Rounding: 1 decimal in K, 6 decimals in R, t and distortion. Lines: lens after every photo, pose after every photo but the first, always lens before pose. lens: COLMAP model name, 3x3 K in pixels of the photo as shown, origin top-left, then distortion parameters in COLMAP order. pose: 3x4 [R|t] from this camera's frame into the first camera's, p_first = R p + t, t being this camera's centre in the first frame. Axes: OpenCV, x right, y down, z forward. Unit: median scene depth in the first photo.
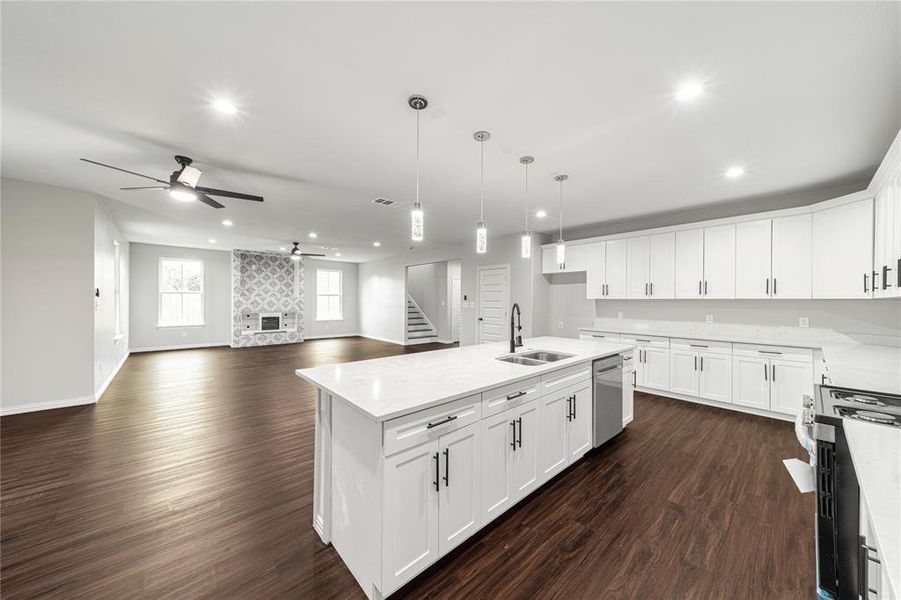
lens RADIAL K [[312.8, 0, 453.6], [0, 312.8, 299.3], [0, 0, 1]] dist [0.002656, -0.001172]
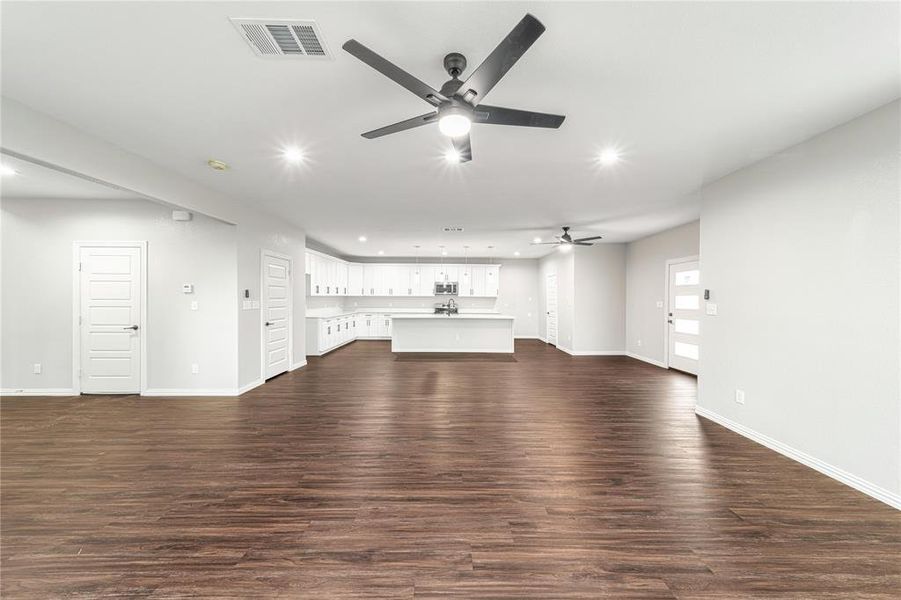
lens RADIAL K [[312.8, 0, 449.7], [0, 312.8, 294.2], [0, 0, 1]] dist [0.002656, -0.001172]
pose [[-0.737019, -0.004357, 0.675858, -0.540378], [-0.010866, 0.999926, -0.005404, -0.003774], [-0.675785, -0.011327, -0.737012, 0.955547]]
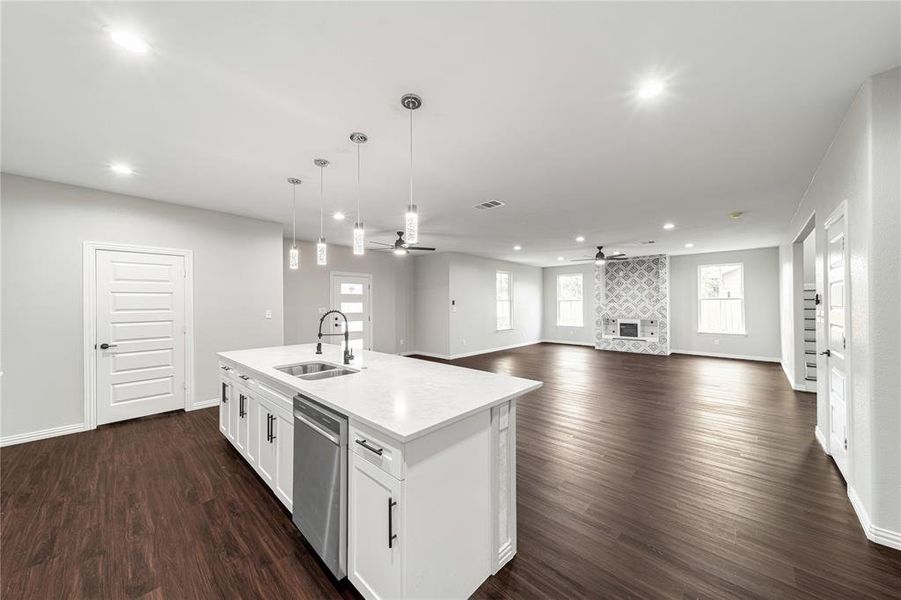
lens RADIAL K [[312.8, 0, 453.7], [0, 312.8, 299.6], [0, 0, 1]] dist [0.002656, -0.001172]
pose [[0.092533, -0.022229, -0.995461, 0.339895], [0.004946, 0.999749, -0.021865, 0.001348], [0.995697, -0.002900, 0.092620, 0.370237]]
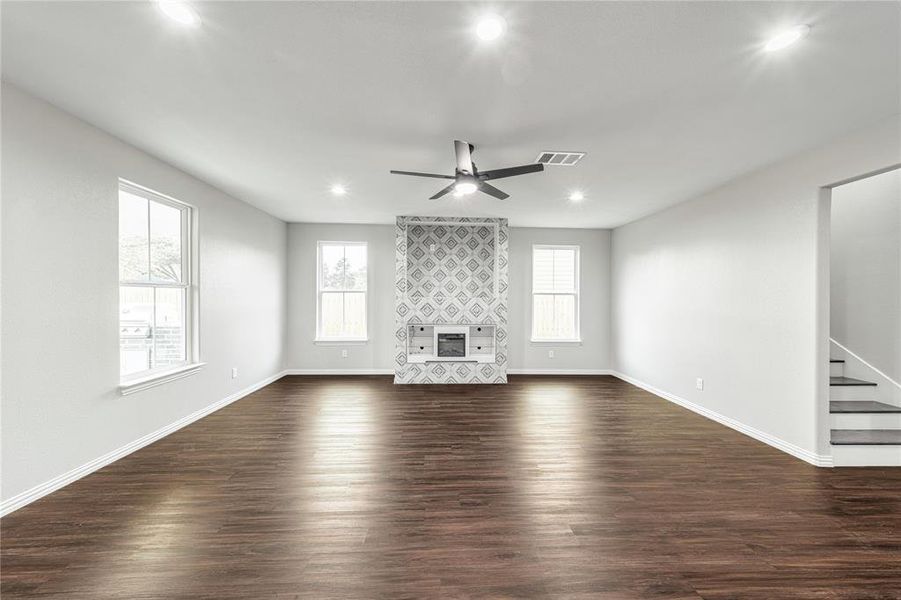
lens RADIAL K [[312.8, 0, 447.5], [0, 312.8, 298.9], [0, 0, 1]] dist [0.002656, -0.001172]
pose [[0.763521, -0.001543, -0.645782, -0.233920], [-0.002536, 0.999982, -0.005388, -0.001542], [0.645778, 0.005751, 0.763503, 0.576050]]
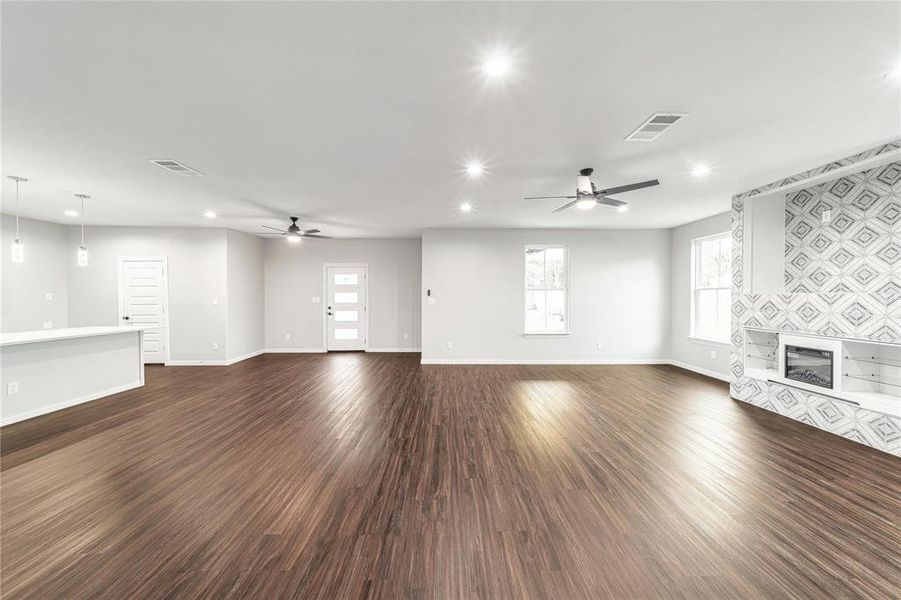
lens RADIAL K [[312.8, 0, 456.9], [0, 312.8, 297.0], [0, 0, 1]] dist [0.002656, -0.001172]
pose [[-0.653497, -0.003907, -0.756919, -0.041597], [-0.006120, 0.999981, 0.000123, 0.000007], [0.756904, 0.004713, -0.653509, 0.935249]]
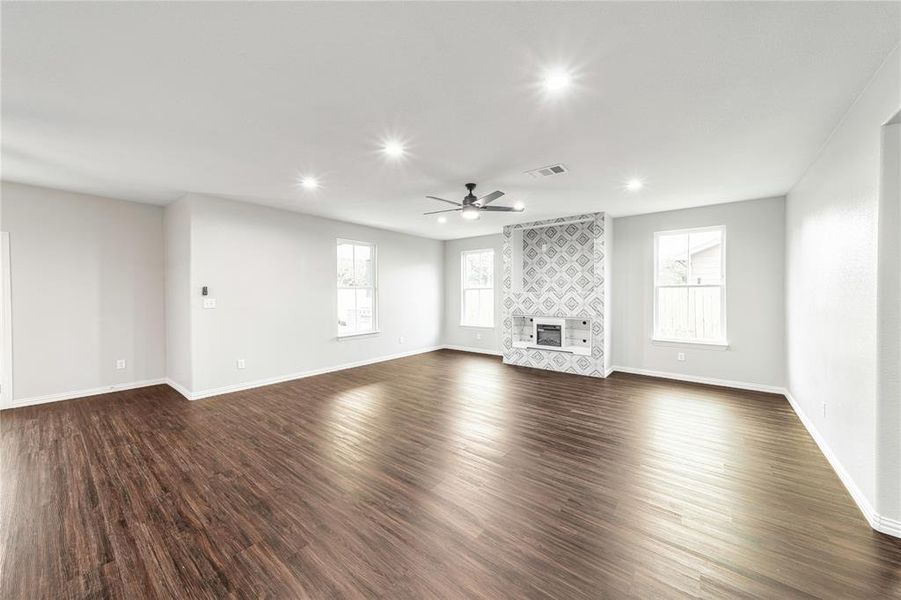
lens RADIAL K [[312.8, 0, 453.3], [0, 312.8, 295.4], [0, 0, 1]] dist [0.002656, -0.001172]
pose [[0.157611, -0.004079, -0.987493, -0.008558], [0.003820, 0.999987, -0.003521, 0.000669], [0.987494, -0.003217, 0.157625, 0.724310]]
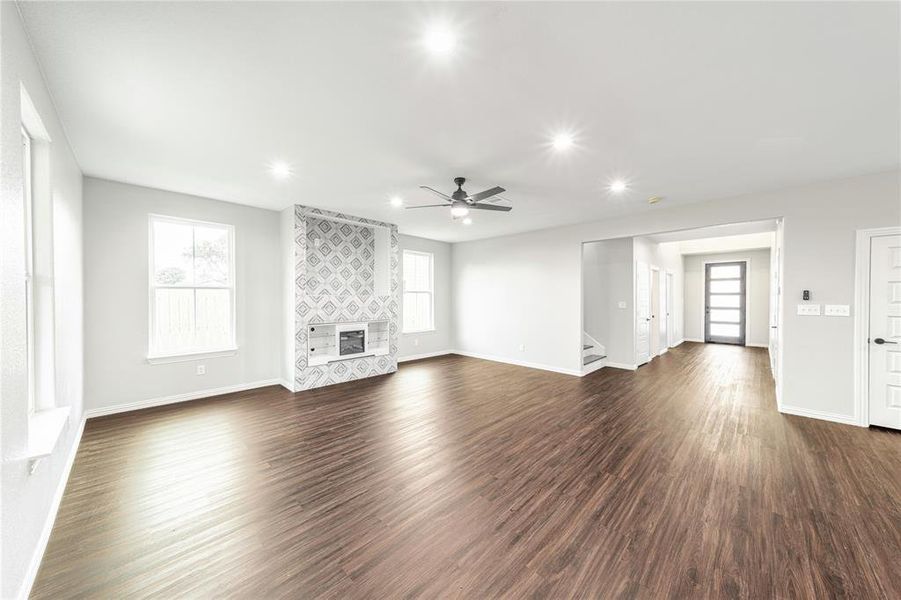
lens RADIAL K [[312.8, 0, 449.3], [0, 312.8, 299.2], [0, 0, 1]] dist [0.002656, -0.001172]
pose [[0.998573, -0.003928, 0.053260, -0.443905], [0.003556, 0.999969, 0.007076, -0.003513], [-0.053286, -0.006877, 0.998556, 0.434101]]
